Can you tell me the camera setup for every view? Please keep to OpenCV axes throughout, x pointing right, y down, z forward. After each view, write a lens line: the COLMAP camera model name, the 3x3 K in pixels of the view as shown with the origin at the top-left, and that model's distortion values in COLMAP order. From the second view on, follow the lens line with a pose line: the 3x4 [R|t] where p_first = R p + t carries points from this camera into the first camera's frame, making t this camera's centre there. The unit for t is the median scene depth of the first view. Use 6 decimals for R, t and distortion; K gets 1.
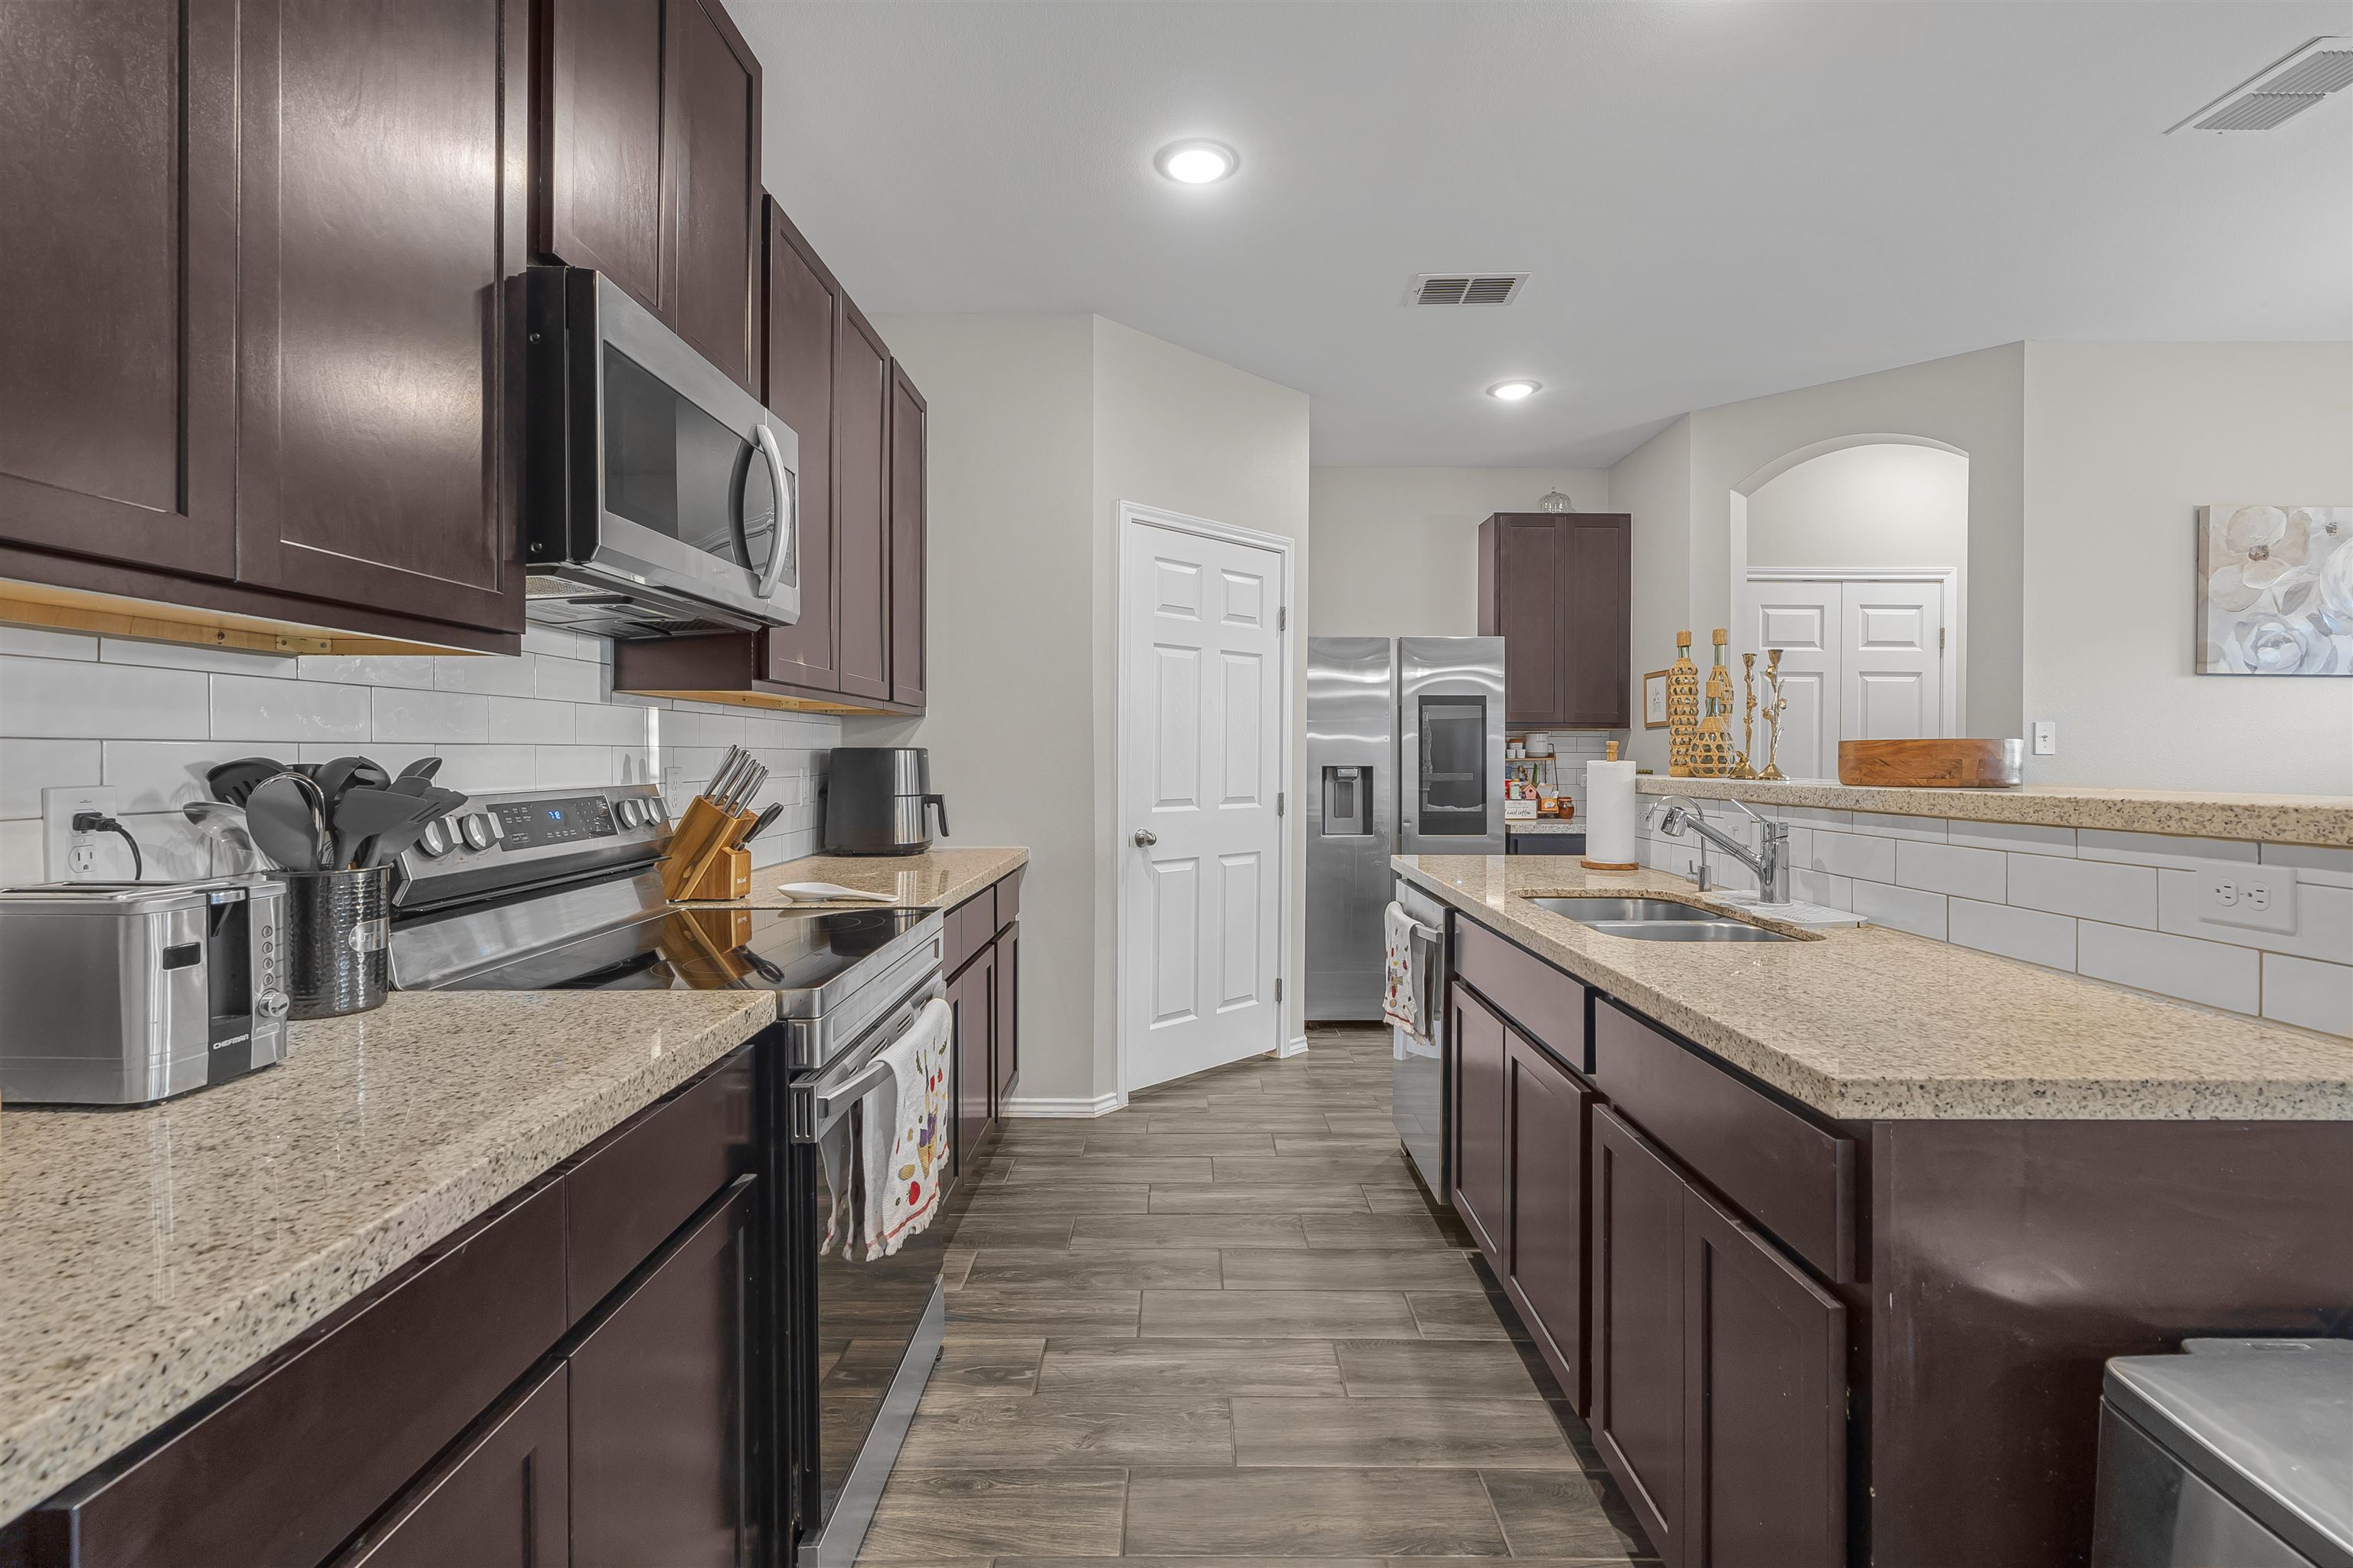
lens RADIAL K [[1074.5, 0, 1200.1], [0, 1074.5, 784.6], [0, 0, 1]] dist [-0.006130, 0.003432]
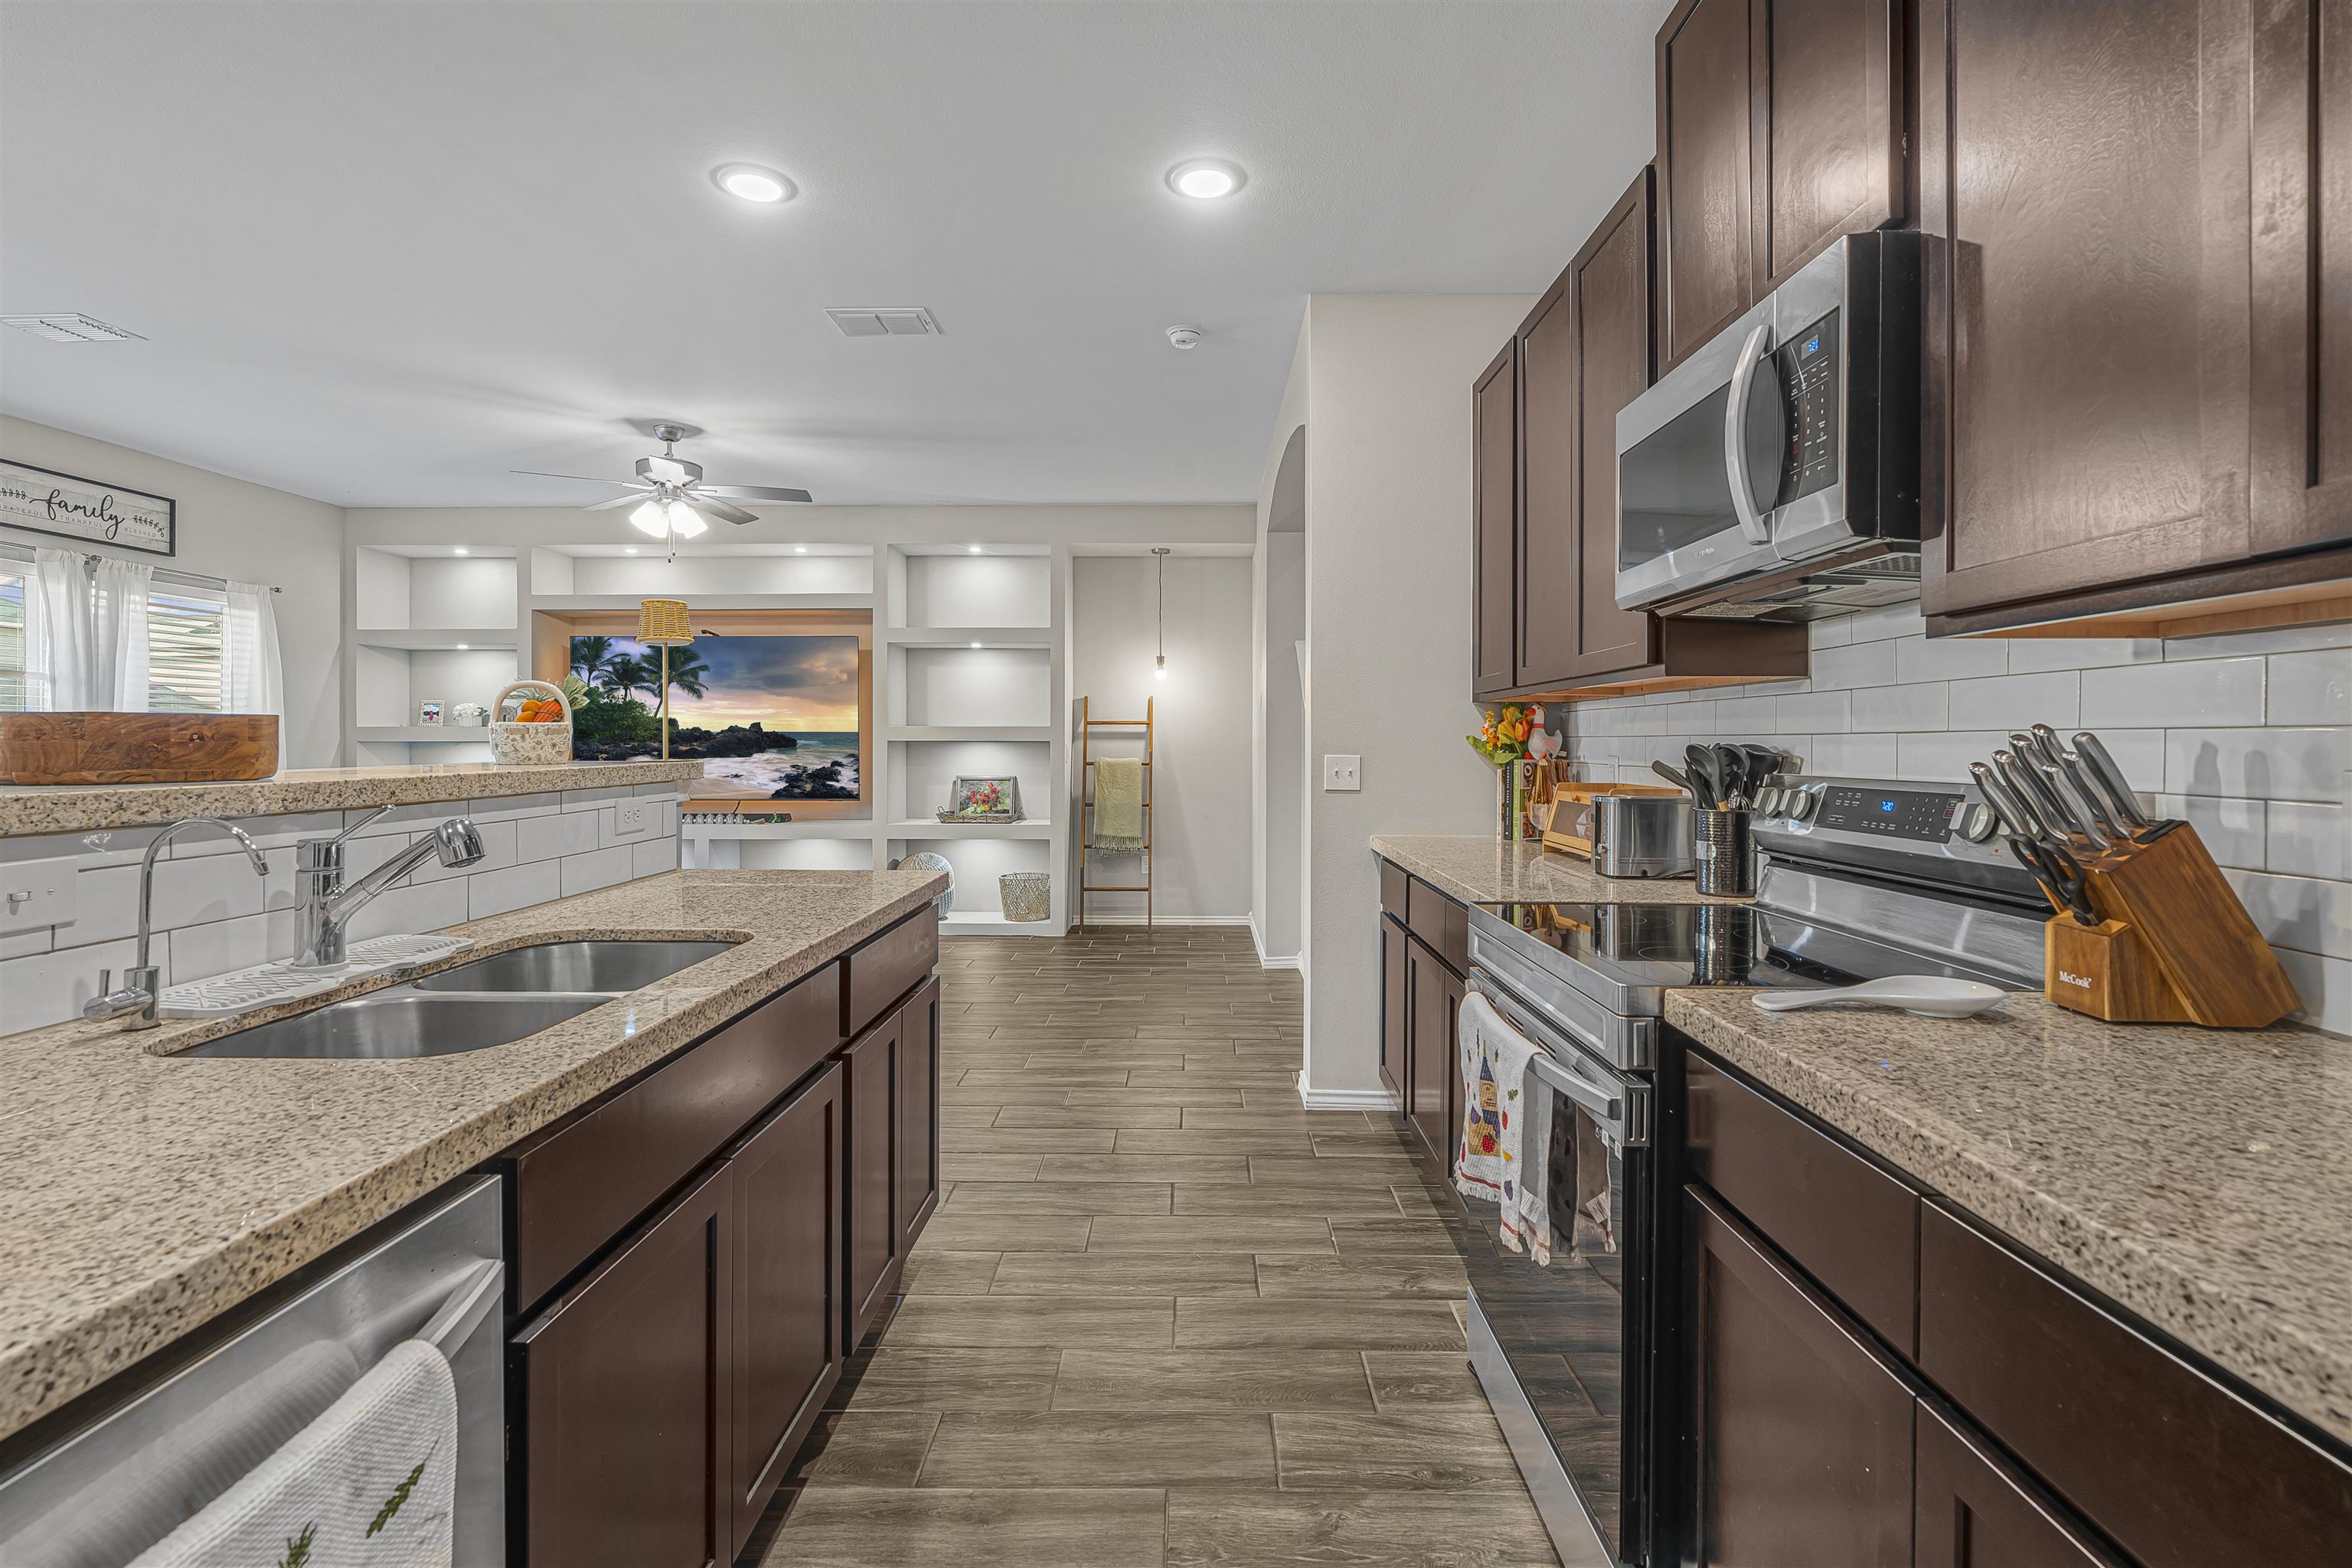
lens RADIAL K [[1074.0, 0, 1187.8], [0, 1074.0, 729.1], [0, 0, 1]] dist [-0.006130, 0.003432]
pose [[-0.999725, -0.002481, 0.023300, -0.002881], [-0.002042, 0.999821, 0.018819, -0.026700], [-0.023342, 0.018766, -0.999551, 0.951737]]
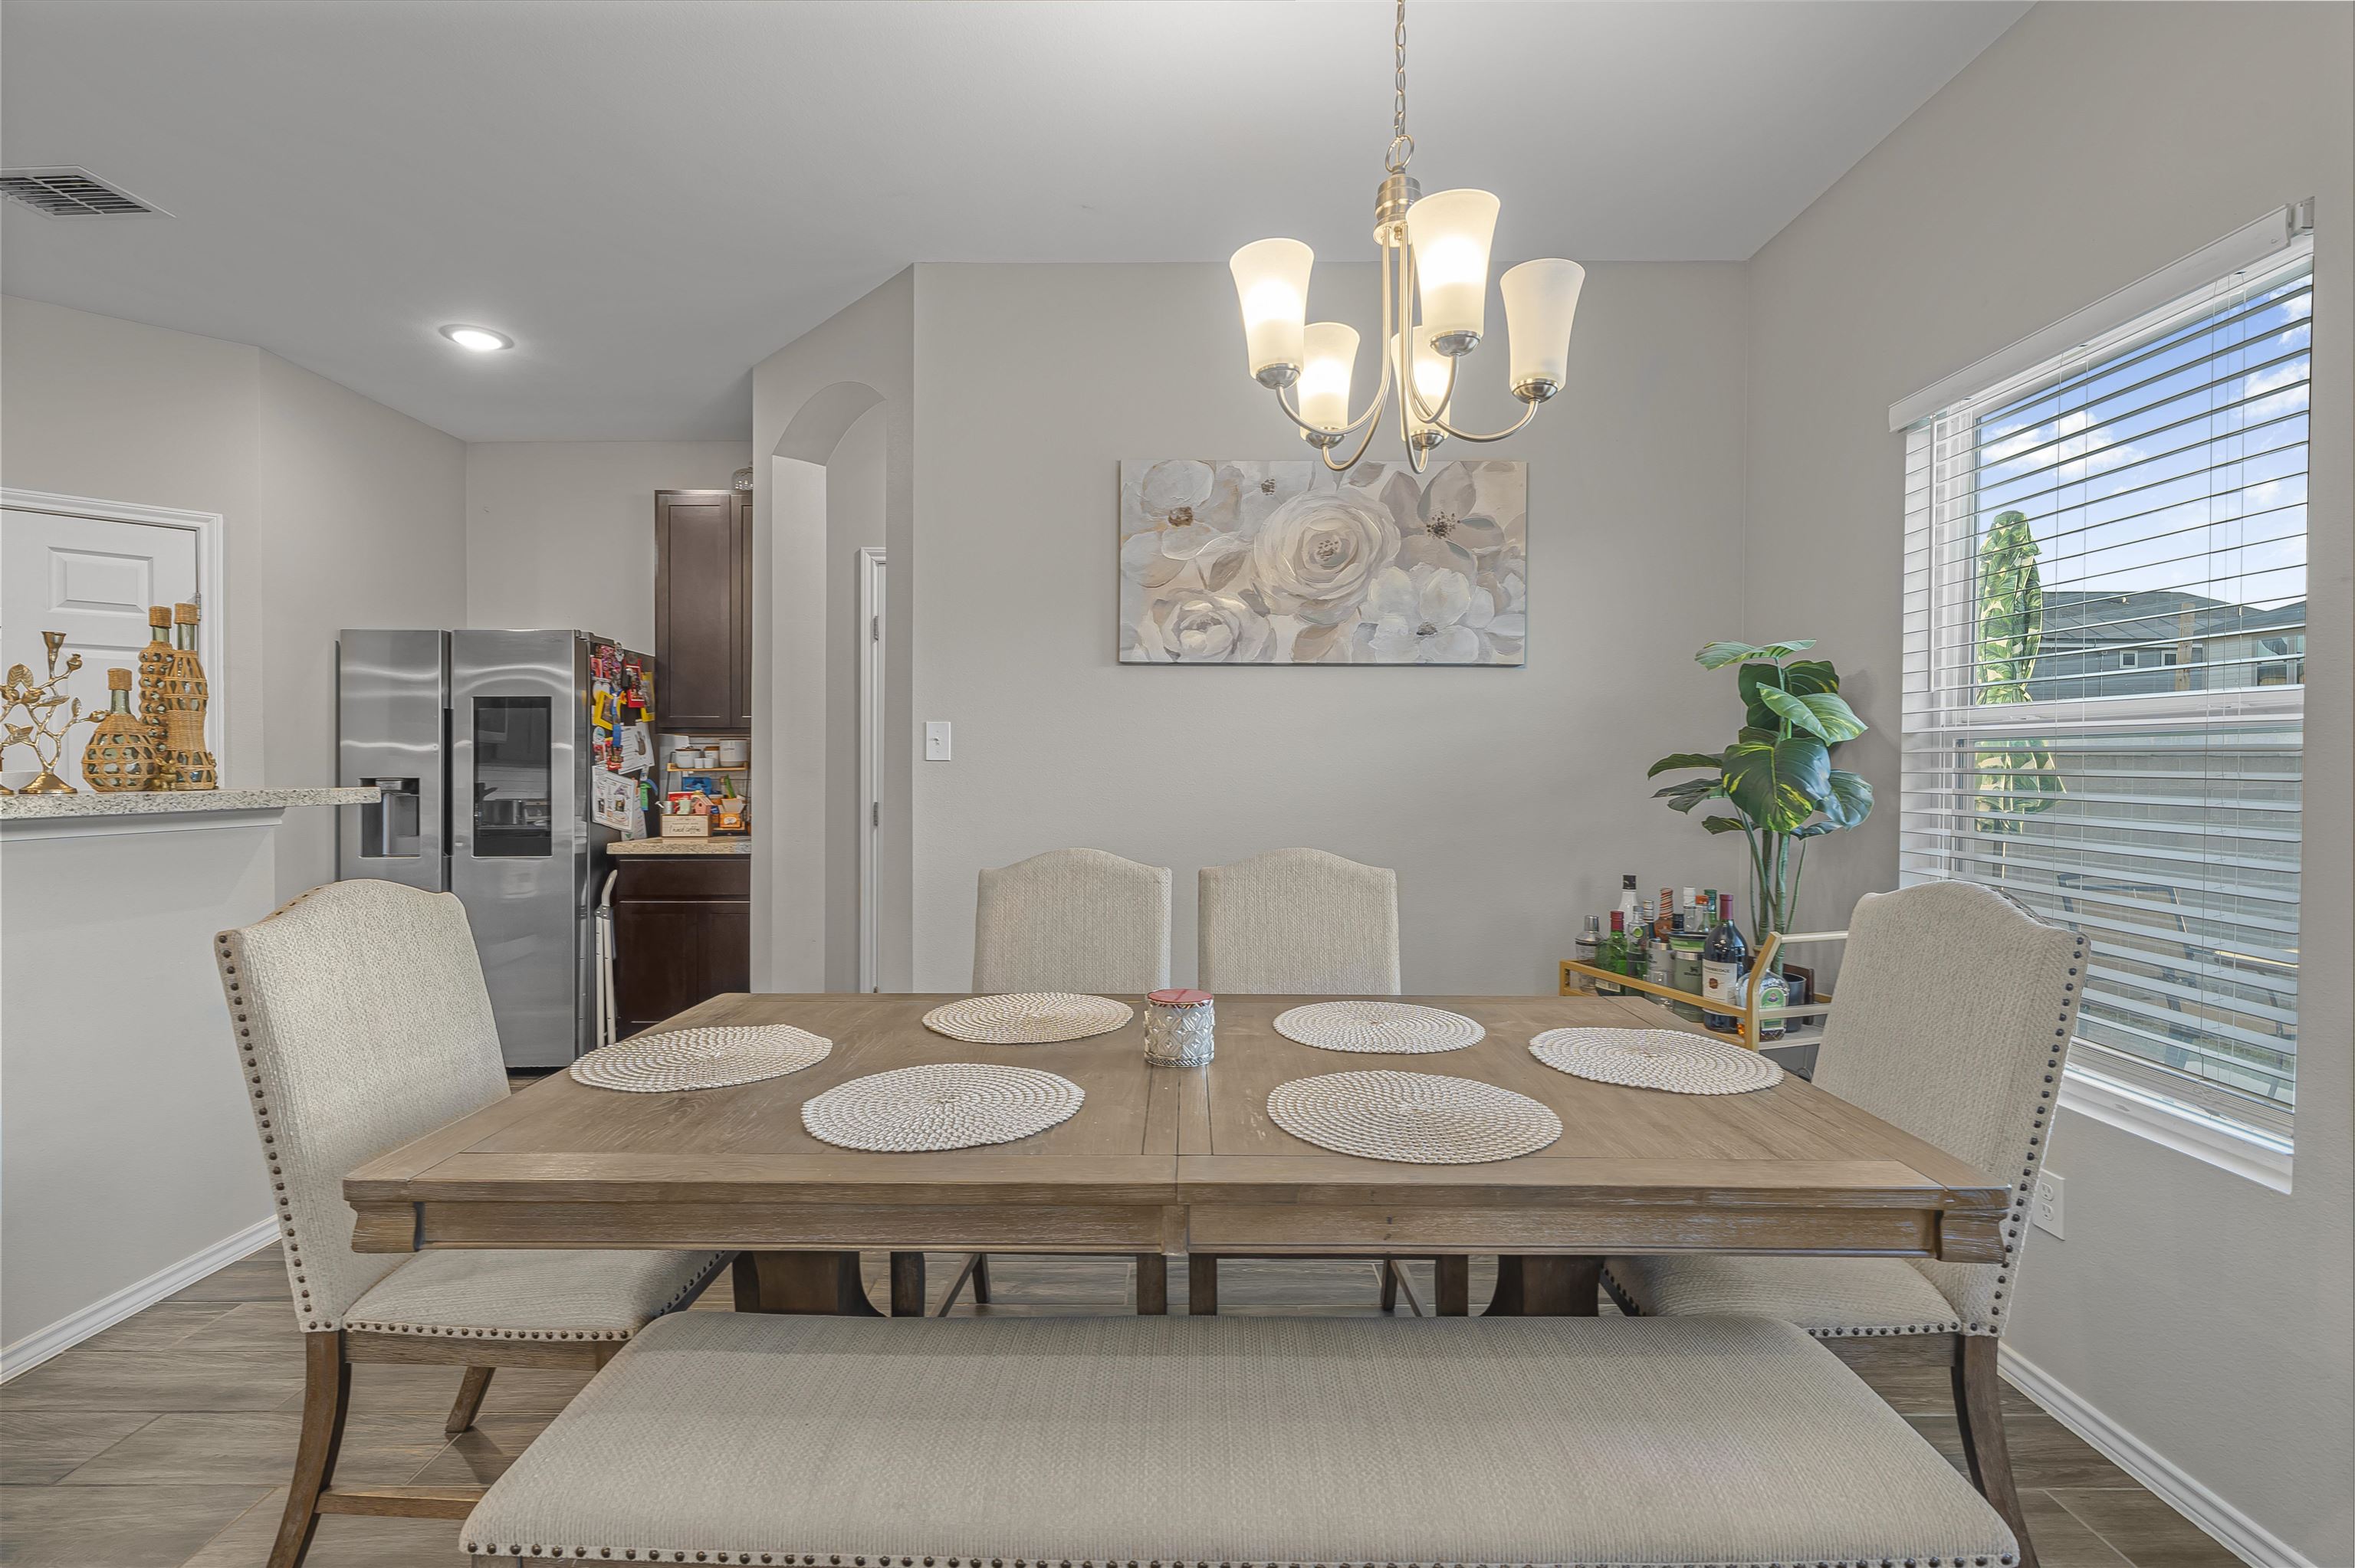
lens RADIAL K [[1075.2, 0, 1202.5], [0, 1075.2, 779.6], [0, 0, 1]] dist [-0.006130, 0.003432]
pose [[0.999907, -0.003167, -0.013262, 1.015168], [0.002960, 0.999873, -0.015639, -0.000484], [0.013310, 0.015599, 0.999790, 0.175677]]
